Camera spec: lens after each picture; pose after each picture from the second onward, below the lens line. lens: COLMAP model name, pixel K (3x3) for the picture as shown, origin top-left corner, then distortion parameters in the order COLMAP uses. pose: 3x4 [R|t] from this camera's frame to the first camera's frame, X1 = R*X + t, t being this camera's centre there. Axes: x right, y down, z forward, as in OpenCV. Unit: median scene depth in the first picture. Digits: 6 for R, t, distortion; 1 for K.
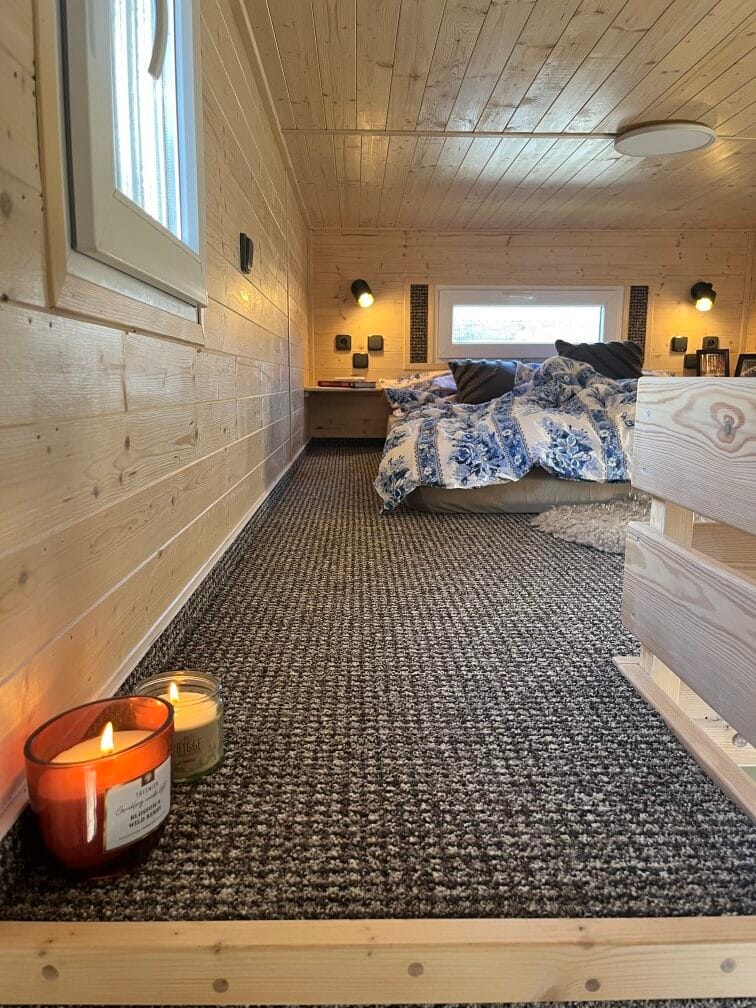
lens RADIAL K [[750.6, 0, 376.8], [0, 750.6, 525.0], [0, 0, 1]] dist [0.055961, -0.116929]
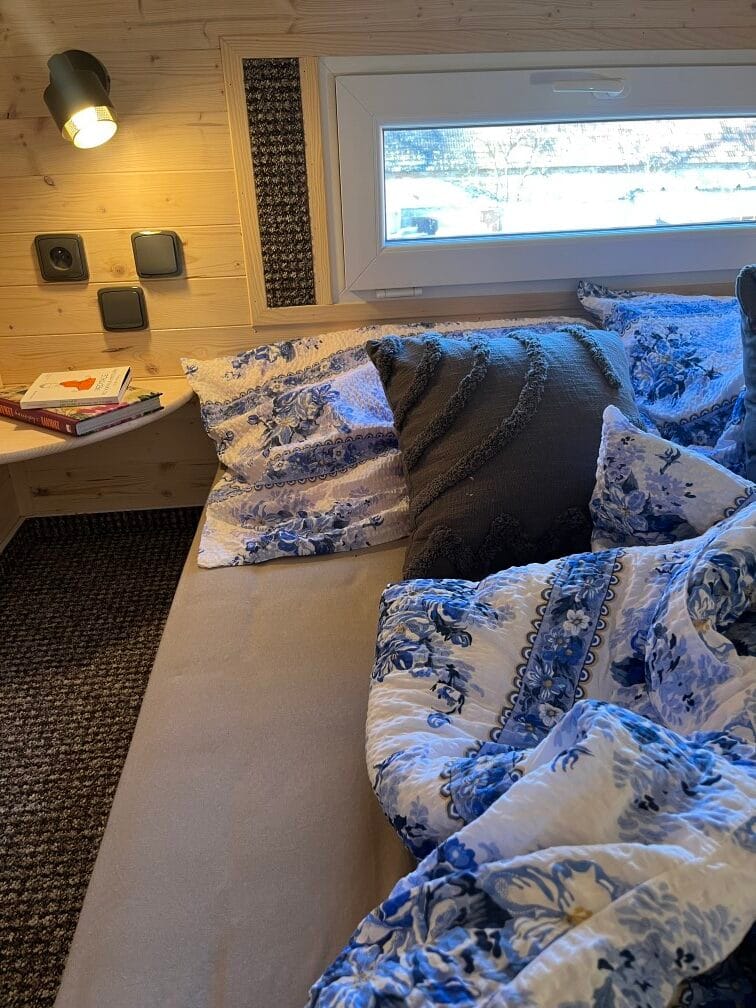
lens RADIAL K [[747.5, 0, 378.0], [0, 747.5, 504.0], [0, 0, 1]] dist [0.067969, -0.103278]
pose [[0.997872, -0.057228, 0.031249, 0.088420], [0.046835, 0.962522, 0.267127, -0.242320], [-0.045365, -0.265095, 0.963154, 0.702555]]
